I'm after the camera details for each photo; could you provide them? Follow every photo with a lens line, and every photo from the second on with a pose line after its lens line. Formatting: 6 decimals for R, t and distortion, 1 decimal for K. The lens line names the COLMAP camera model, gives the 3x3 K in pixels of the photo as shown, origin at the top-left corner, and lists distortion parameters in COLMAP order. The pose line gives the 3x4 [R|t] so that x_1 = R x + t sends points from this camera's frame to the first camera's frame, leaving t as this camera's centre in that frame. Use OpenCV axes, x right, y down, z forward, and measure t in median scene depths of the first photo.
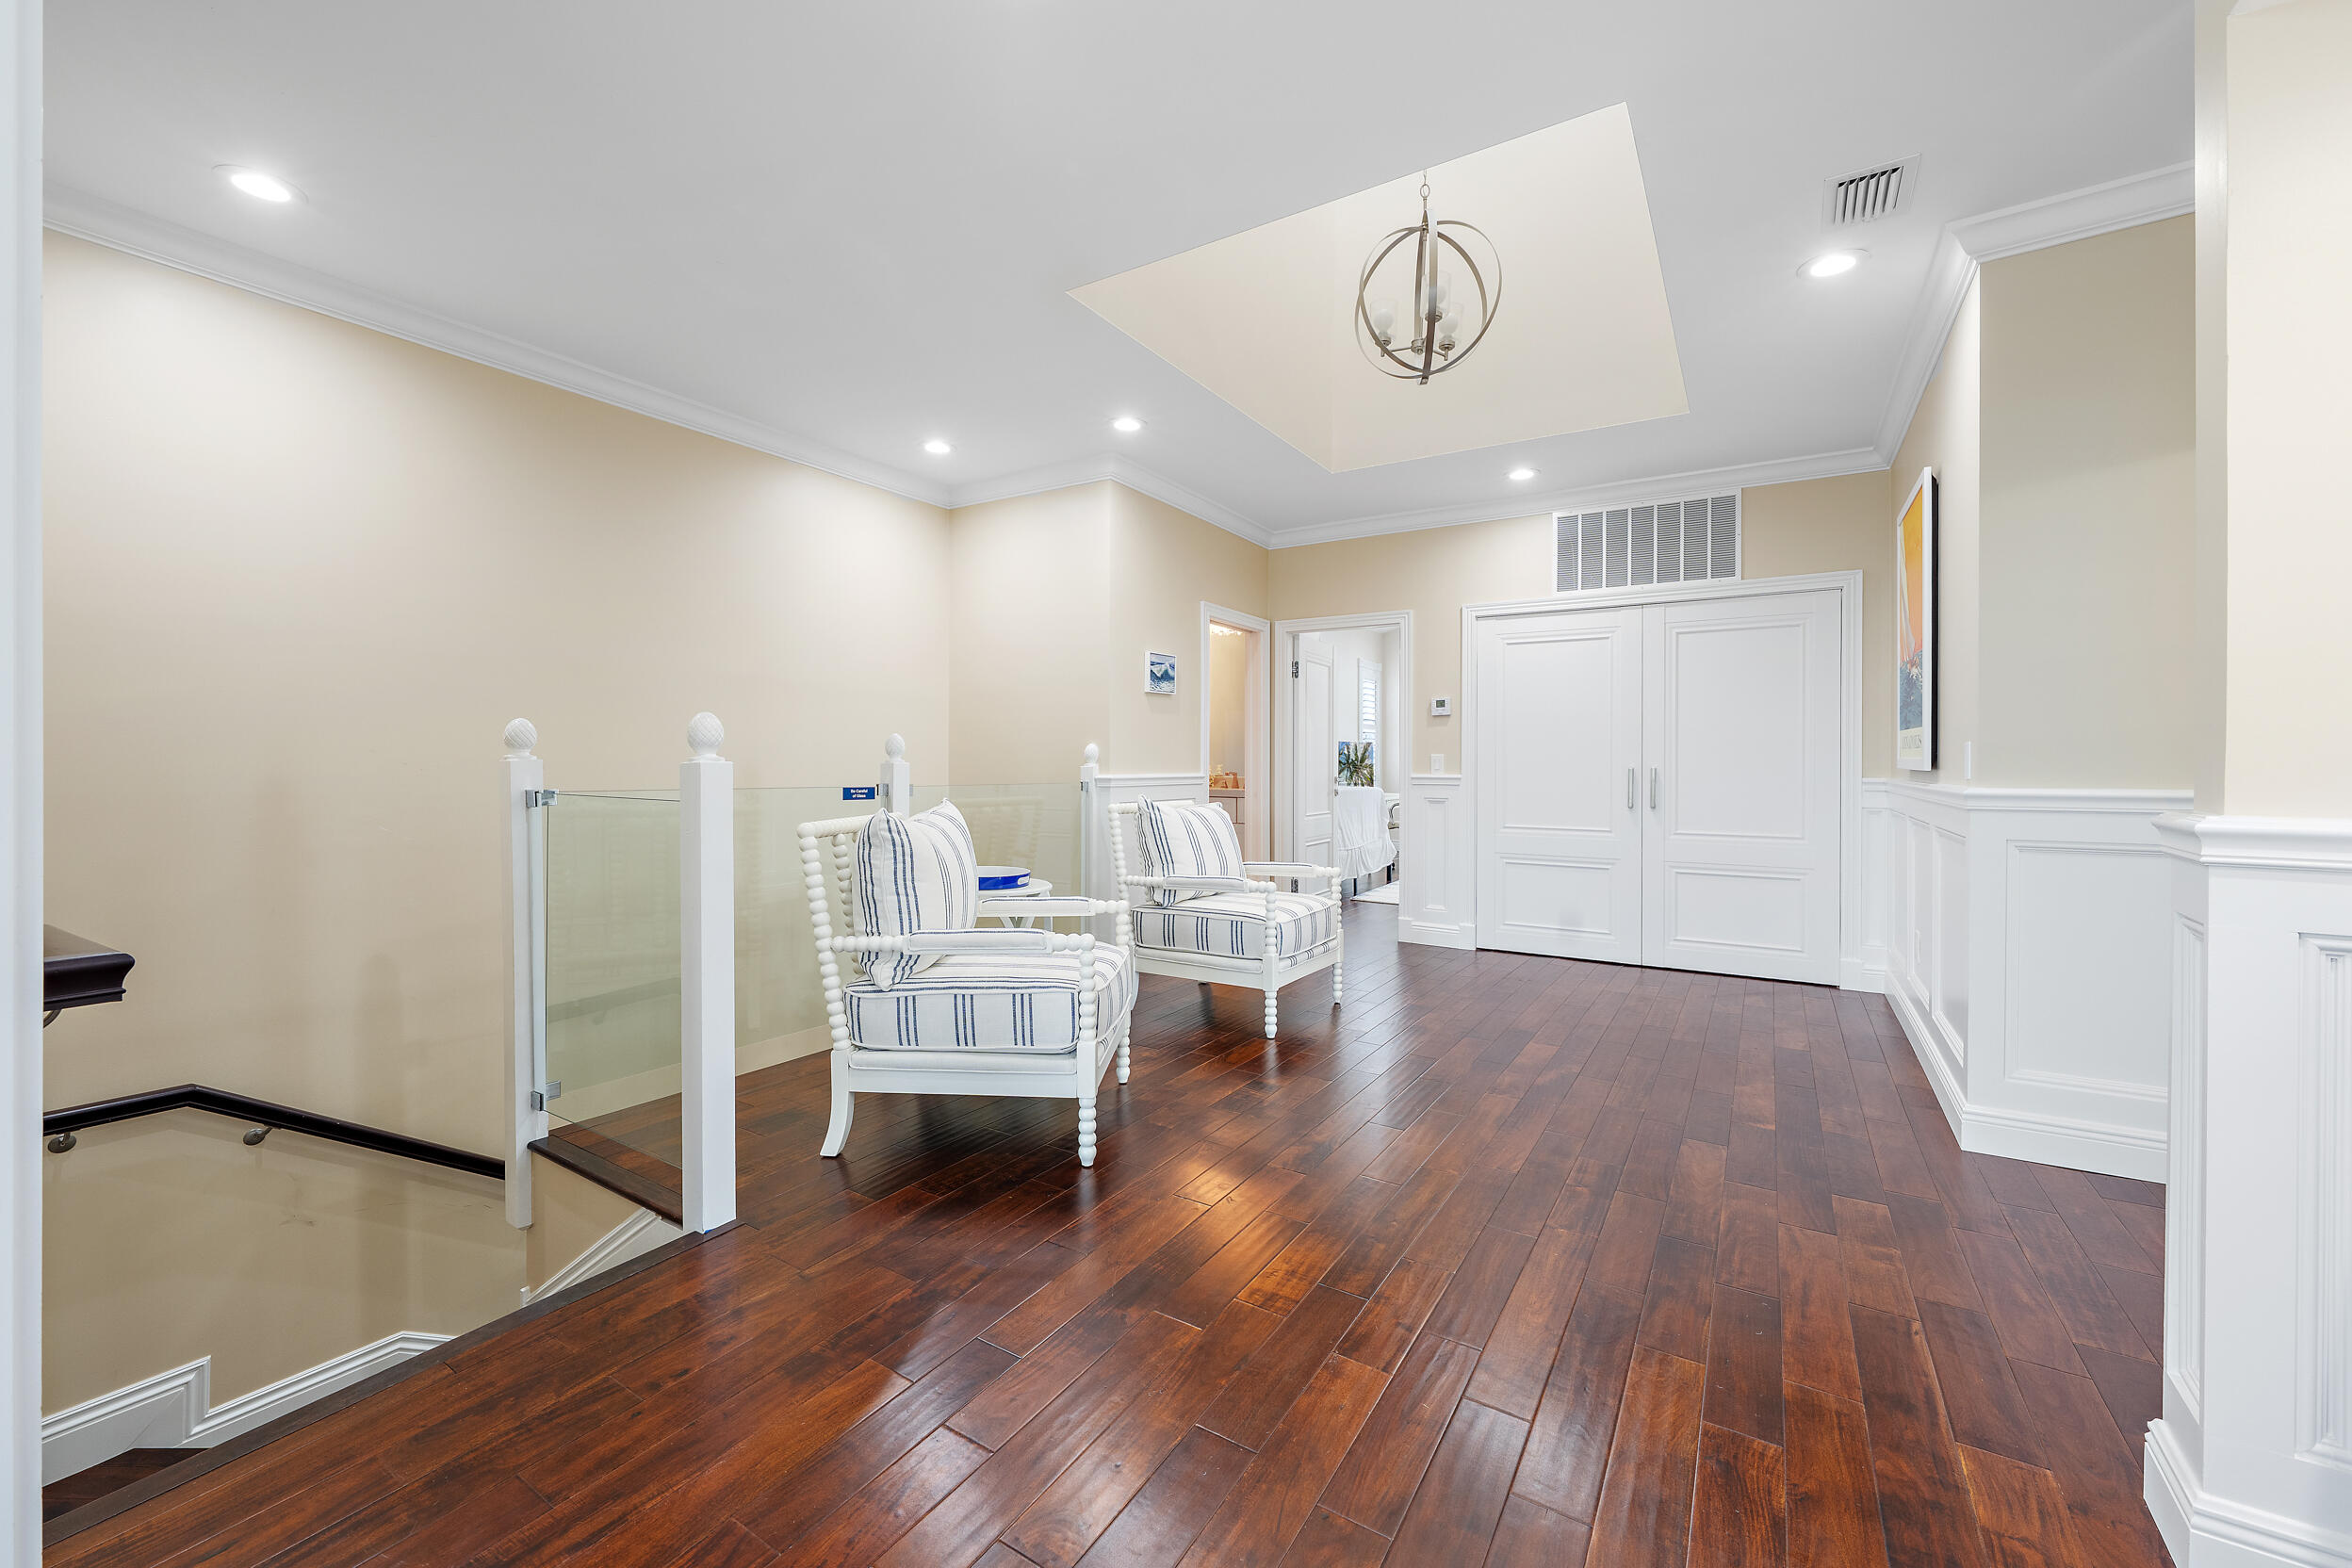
lens RADIAL K [[920.3, 0, 1177.9], [0, 920.3, 756.1], [0, 0, 1]] dist [-0.000560, -0.000049]
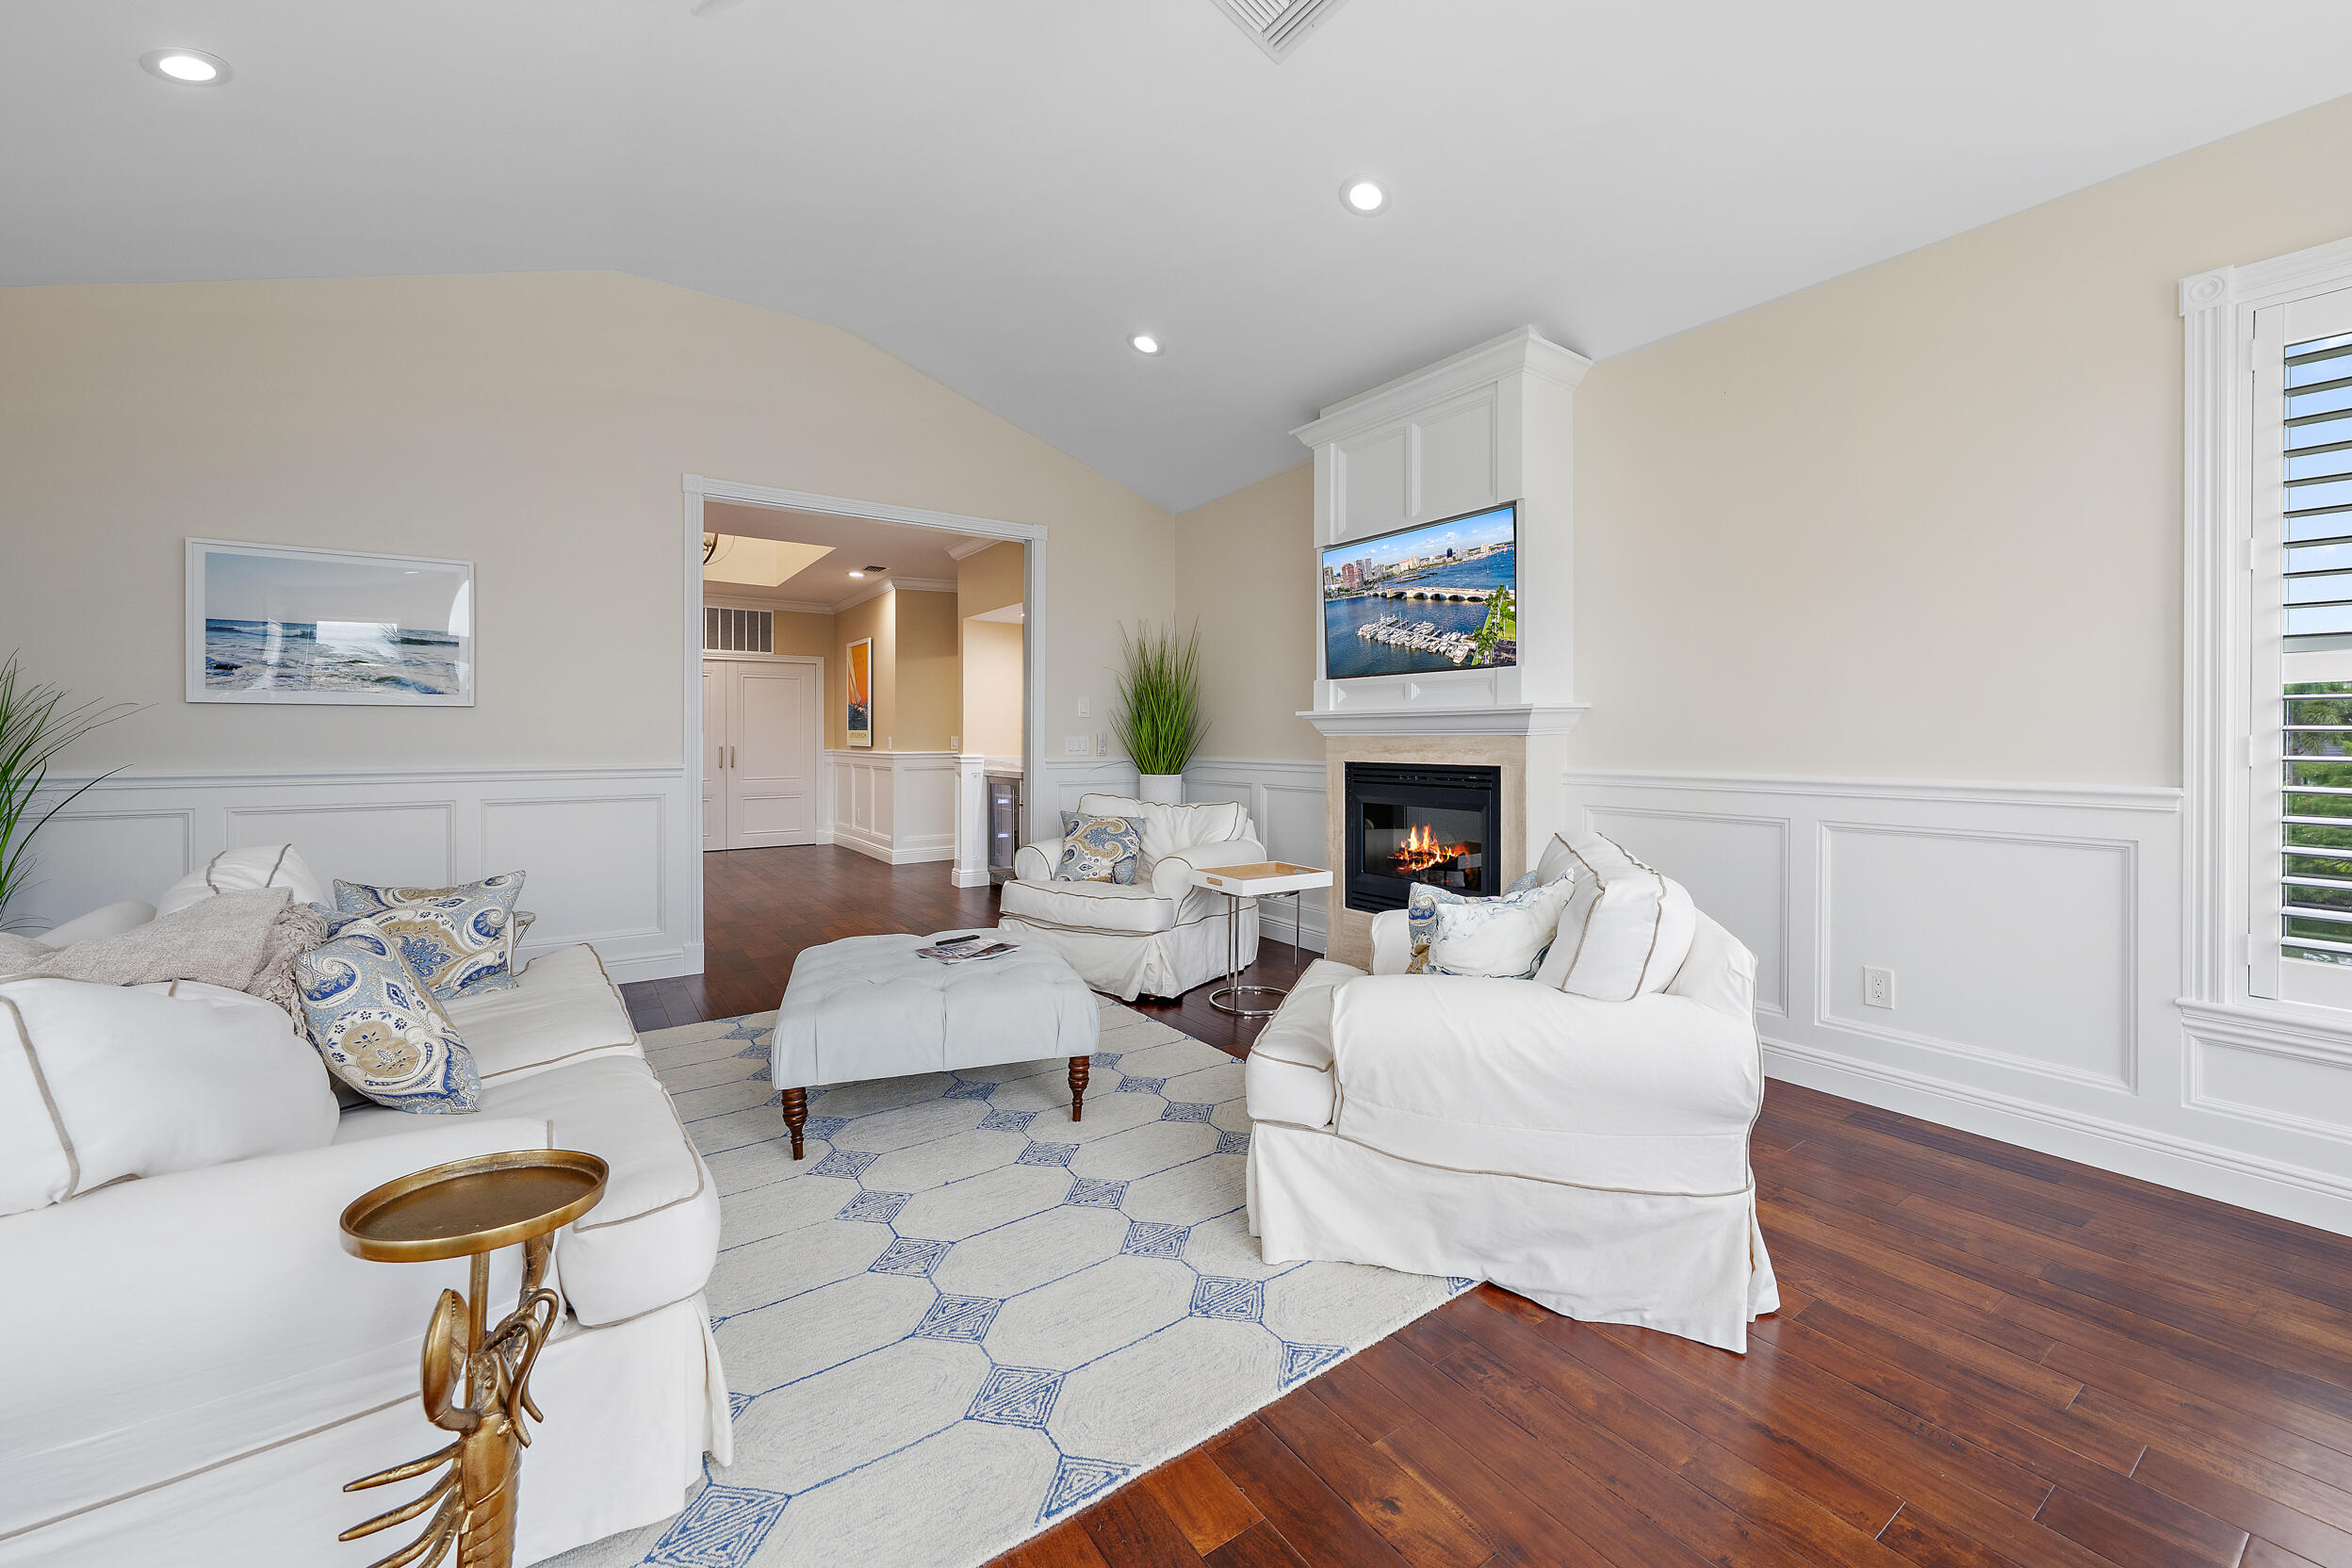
lens RADIAL K [[904.9, 0, 1179.7], [0, 904.9, 730.0], [0, 0, 1]] dist [-0.000320, -0.000038]
pose [[0.379831, 0.008737, 0.925015, -0.993933], [-0.005399, 0.999959, -0.007228, -0.013746], [-0.925040, -0.002249, 0.379863, -0.661824]]
